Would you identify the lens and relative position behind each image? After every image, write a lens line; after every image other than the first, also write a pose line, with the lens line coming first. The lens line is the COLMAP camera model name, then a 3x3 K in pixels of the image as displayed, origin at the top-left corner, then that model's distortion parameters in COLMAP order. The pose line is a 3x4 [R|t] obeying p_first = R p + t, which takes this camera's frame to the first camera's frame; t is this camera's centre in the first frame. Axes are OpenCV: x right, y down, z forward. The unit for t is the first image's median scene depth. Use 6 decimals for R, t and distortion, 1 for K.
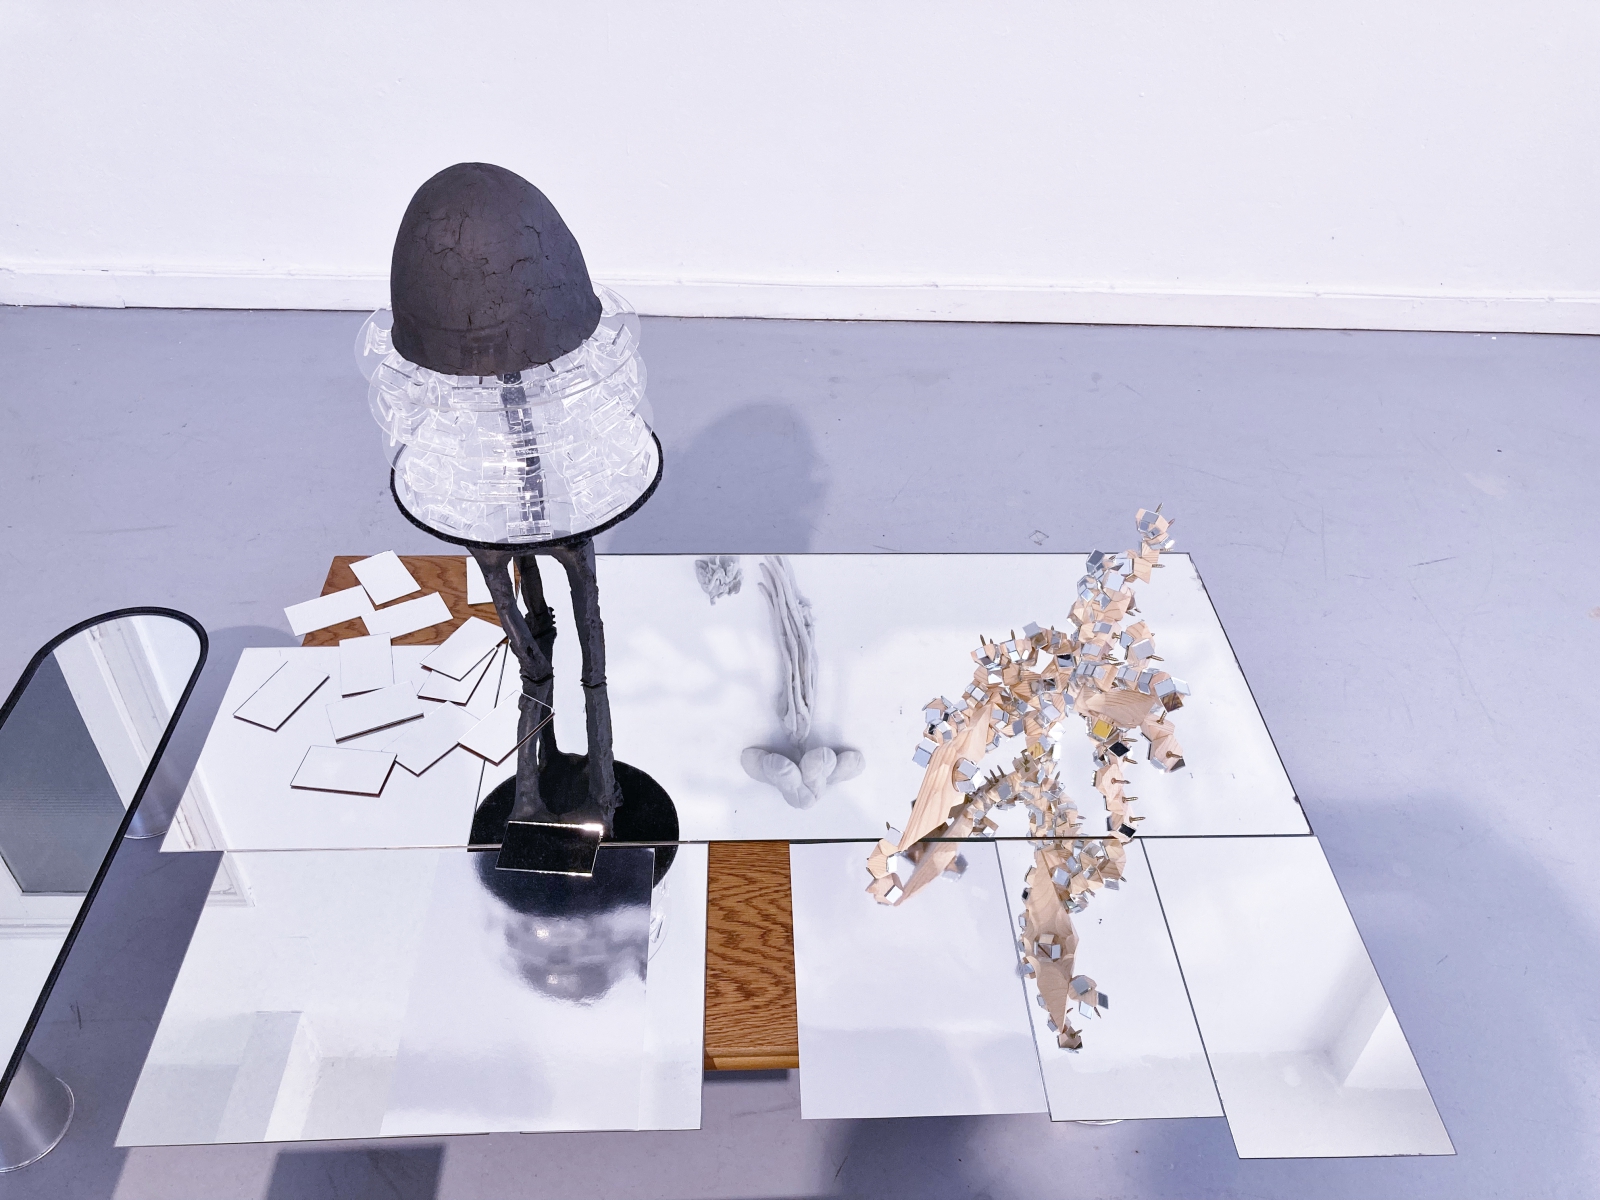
lens RADIAL K [[1333.4, 0, 799.3], [0, 1333.4, 586.2], [0, 0, 1]] dist [0.124045, -0.291727]
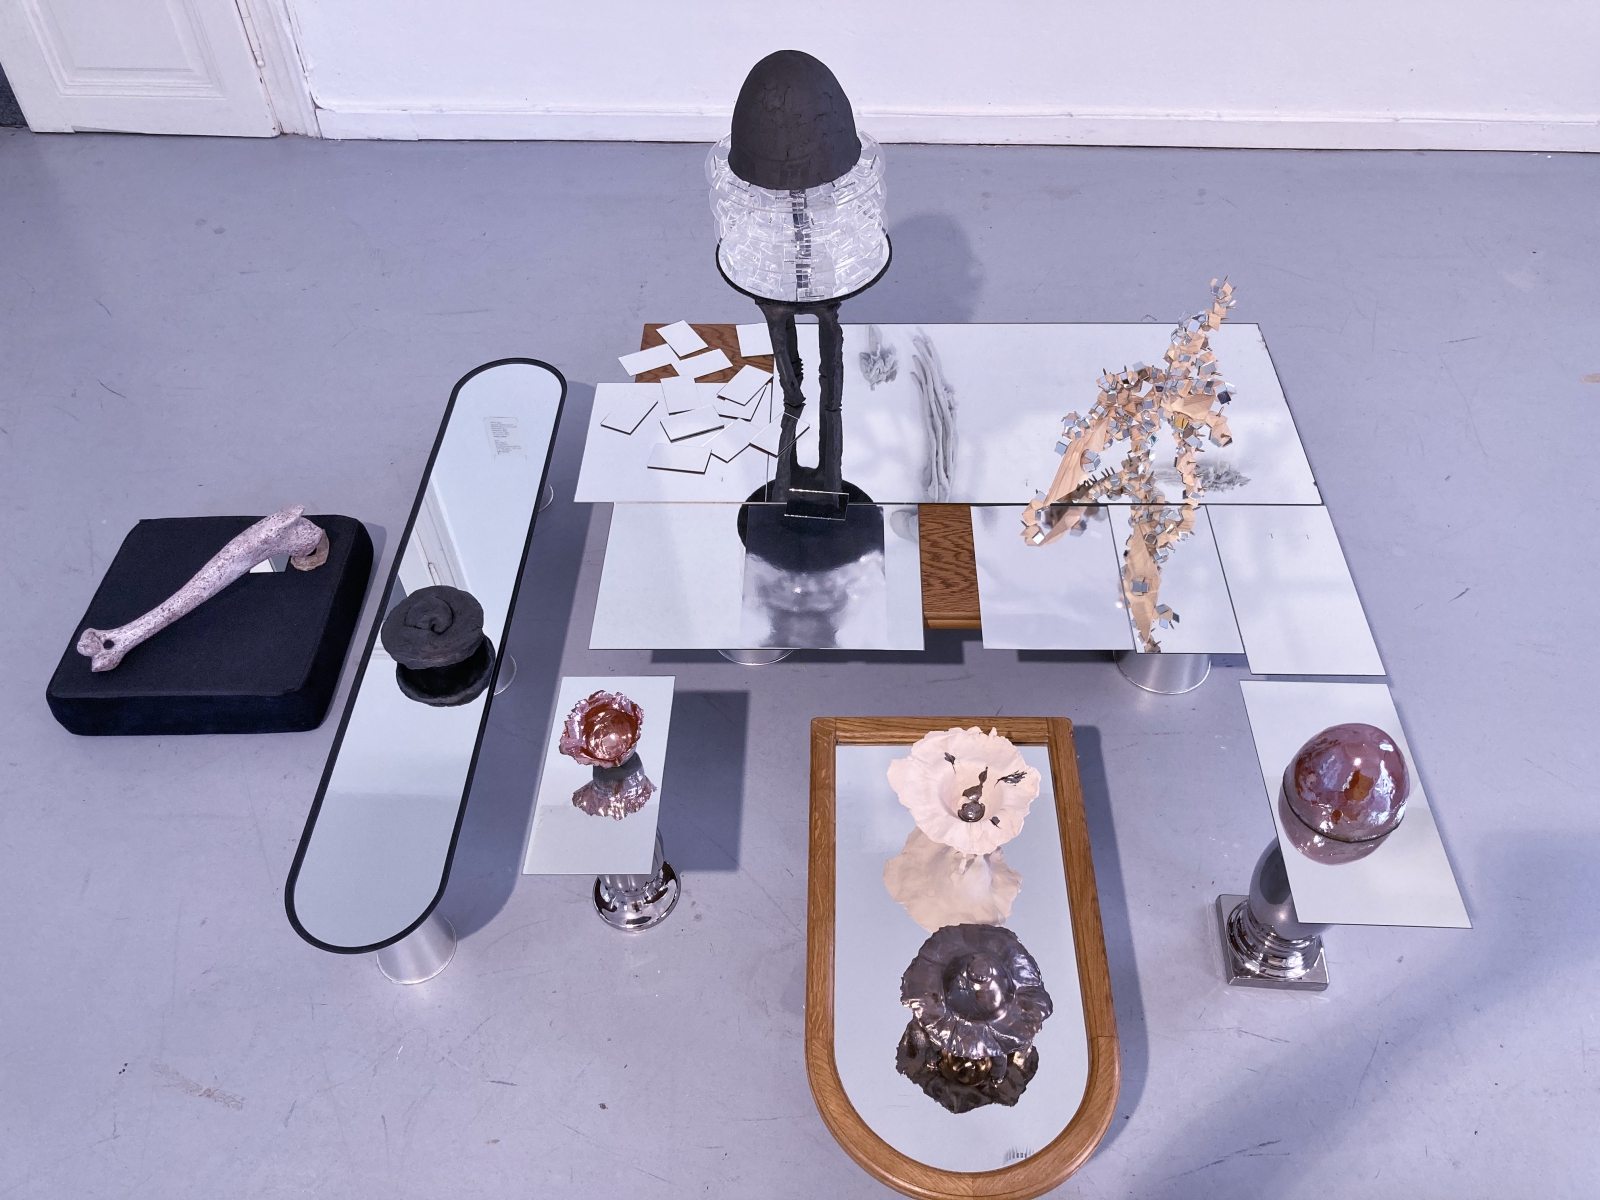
lens RADIAL K [[1339.6, 0, 800.0], [0, 1339.6, 600.0], [0, 0, 1]] dist [0.035458, -0.044652]
pose [[0.997024, 0.016803, -0.075237, -0.079490], [-0.006640, 0.991049, 0.133334, 0.089603], [0.076804, -0.132438, 0.988211, -0.507403]]
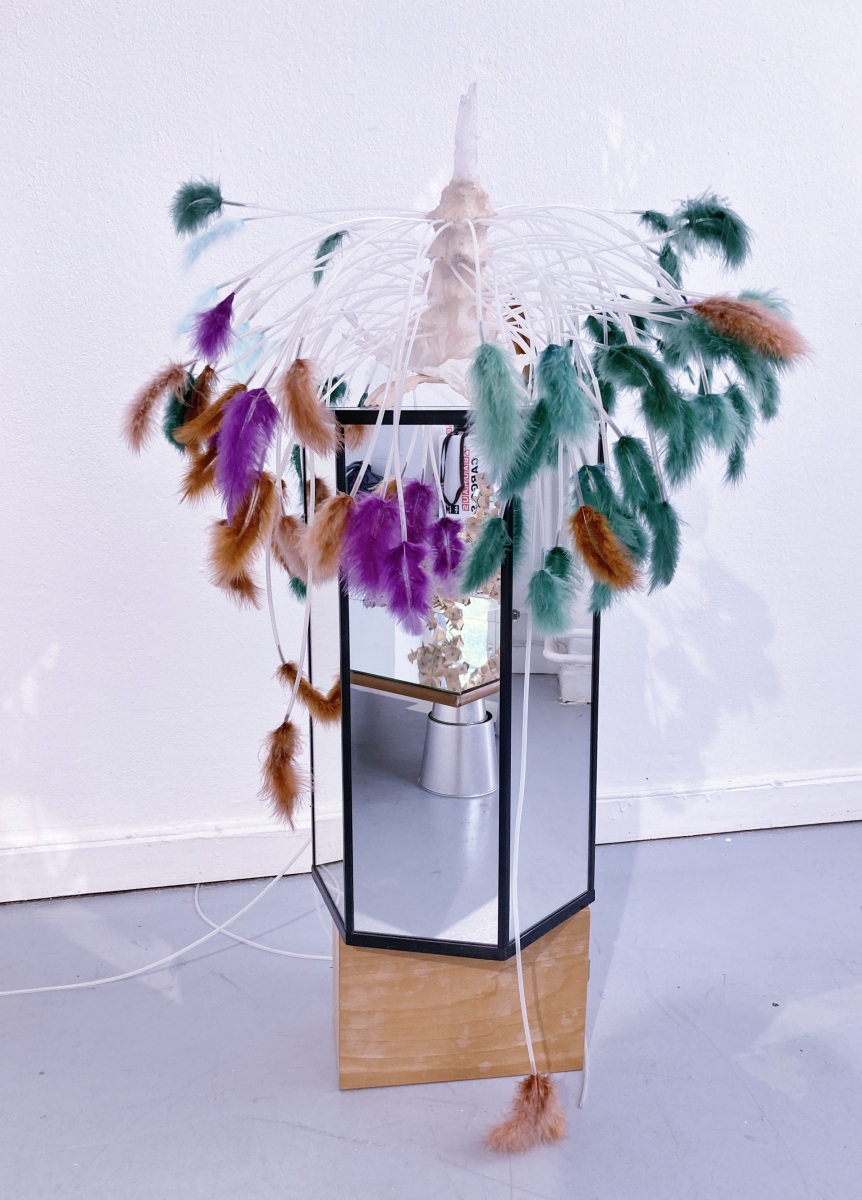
lens RADIAL K [[922.4, 0, 431.0], [0, 922.4, 600.0], [0, 0, 1]] dist [-0.000439, -0.000046]
pose [[0.981873, -0.068049, 0.176905, 0.496081], [0.142471, 0.880544, -0.452044, -0.168069], [-0.125011, 0.469054, 0.874277, 0.921474]]
